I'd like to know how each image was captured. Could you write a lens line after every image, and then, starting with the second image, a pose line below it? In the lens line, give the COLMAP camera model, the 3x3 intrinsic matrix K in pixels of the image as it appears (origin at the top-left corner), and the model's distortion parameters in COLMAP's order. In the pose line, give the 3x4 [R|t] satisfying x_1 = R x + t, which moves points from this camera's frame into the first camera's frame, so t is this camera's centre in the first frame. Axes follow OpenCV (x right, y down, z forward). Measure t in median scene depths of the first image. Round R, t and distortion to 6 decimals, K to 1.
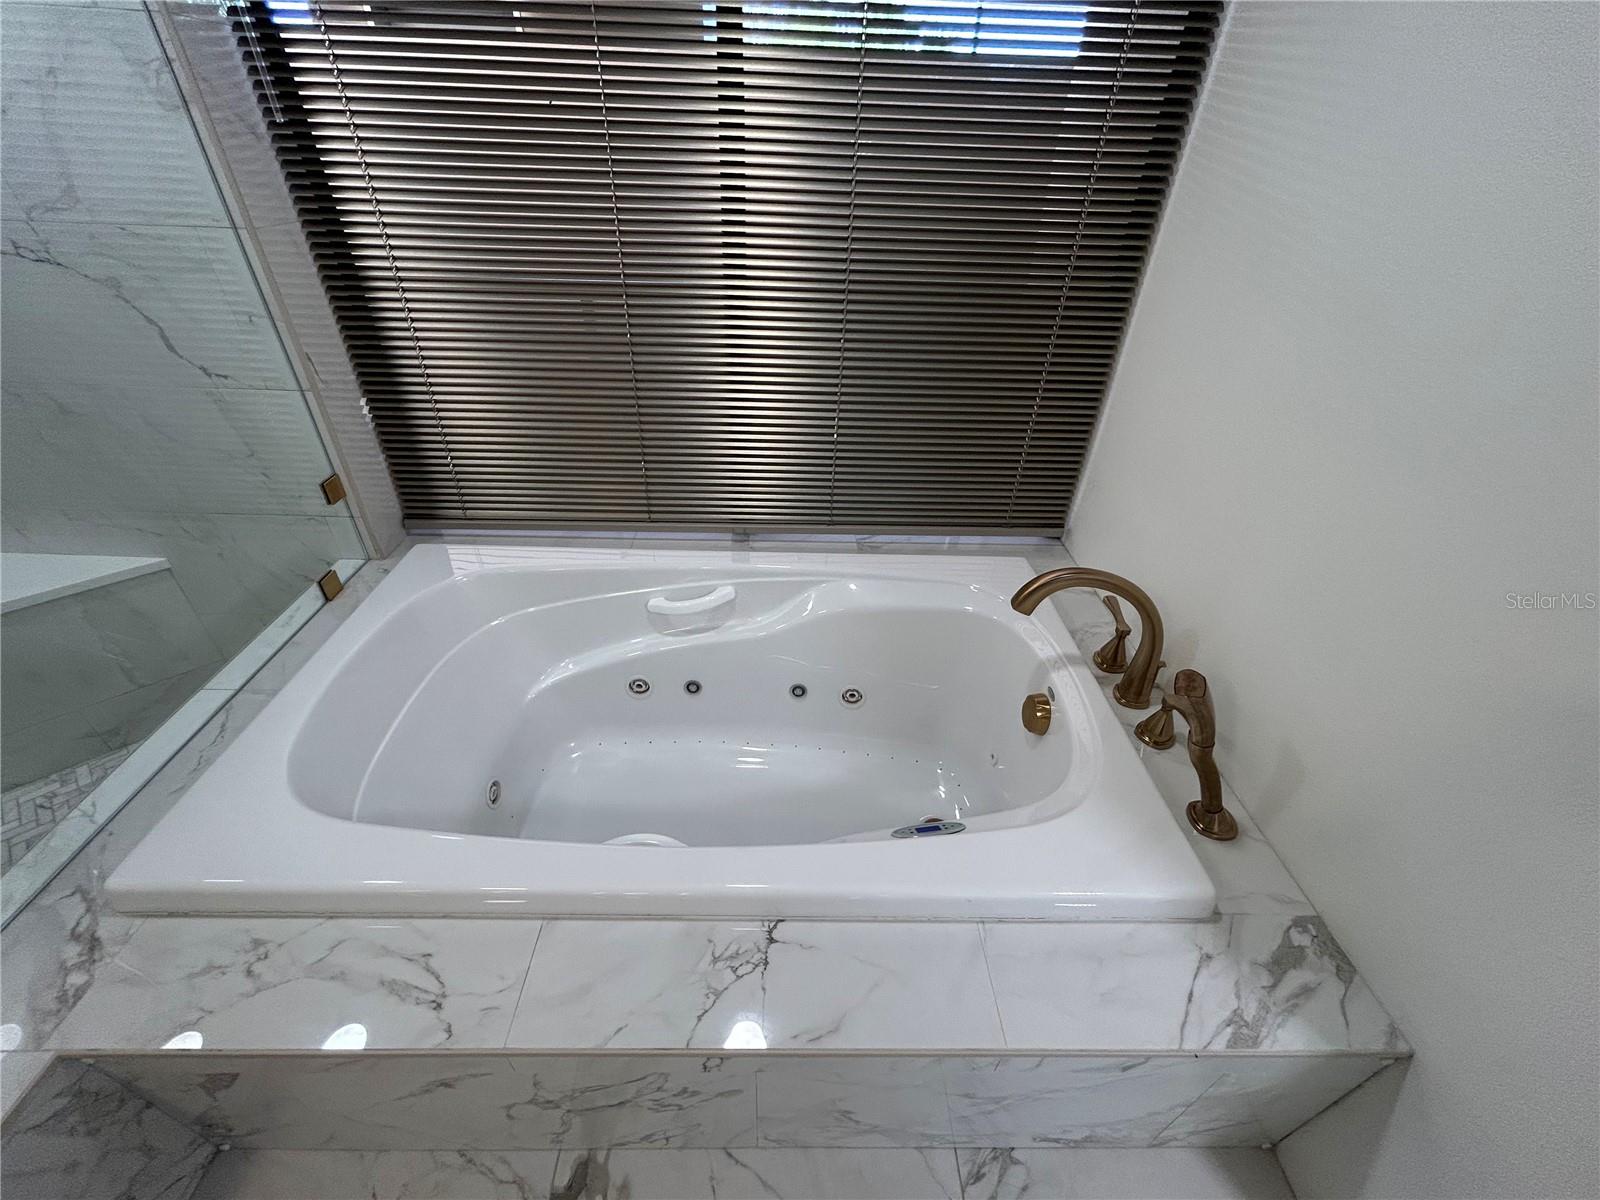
lens RADIAL K [[644.7, 0, 800.0], [0, 644.7, 600.0], [0, 0, 1]] dist [0.002153, 0.000305]
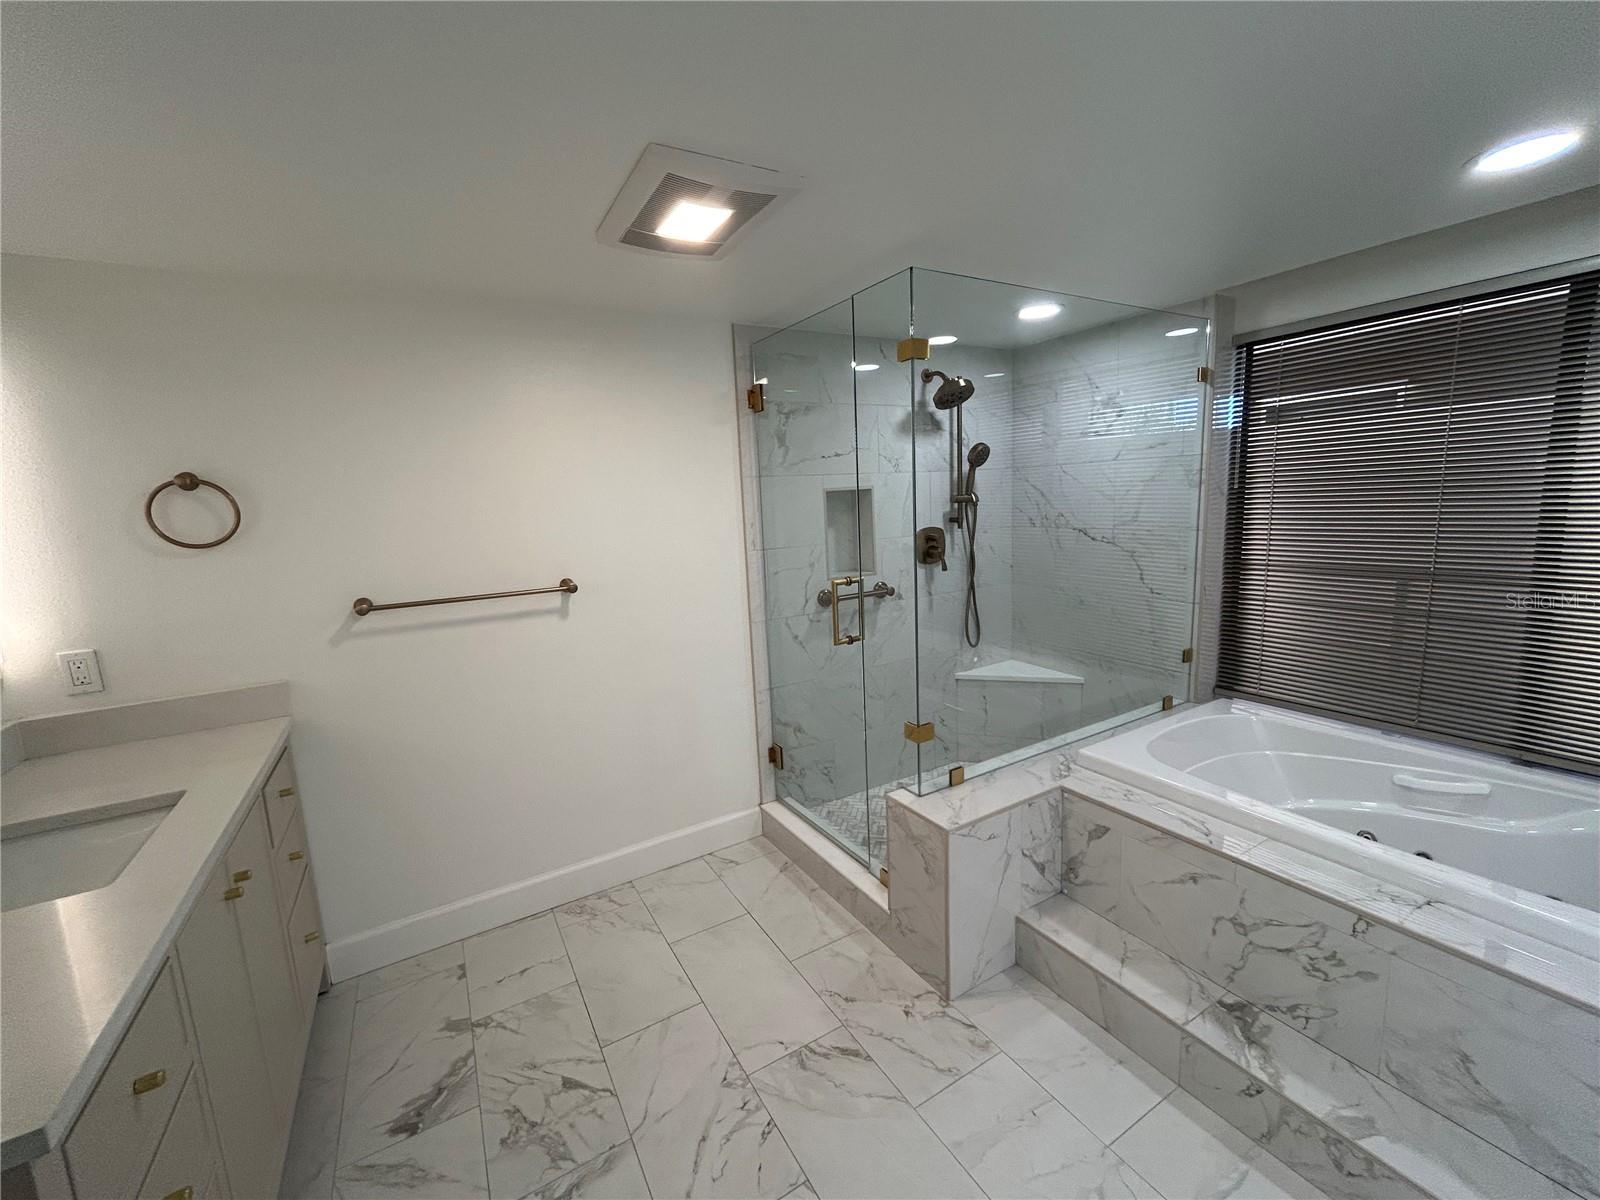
lens RADIAL K [[644.7, 0, 800.0], [0, 644.7, 600.0], [0, 0, 1]] dist [0.002153, 0.000305]
pose [[0.490610, 0.080787, -0.867626, 0.315563], [-0.452062, 0.874818, -0.174168, 0.521169], [0.744944, 0.477669, 0.465715, -0.761293]]
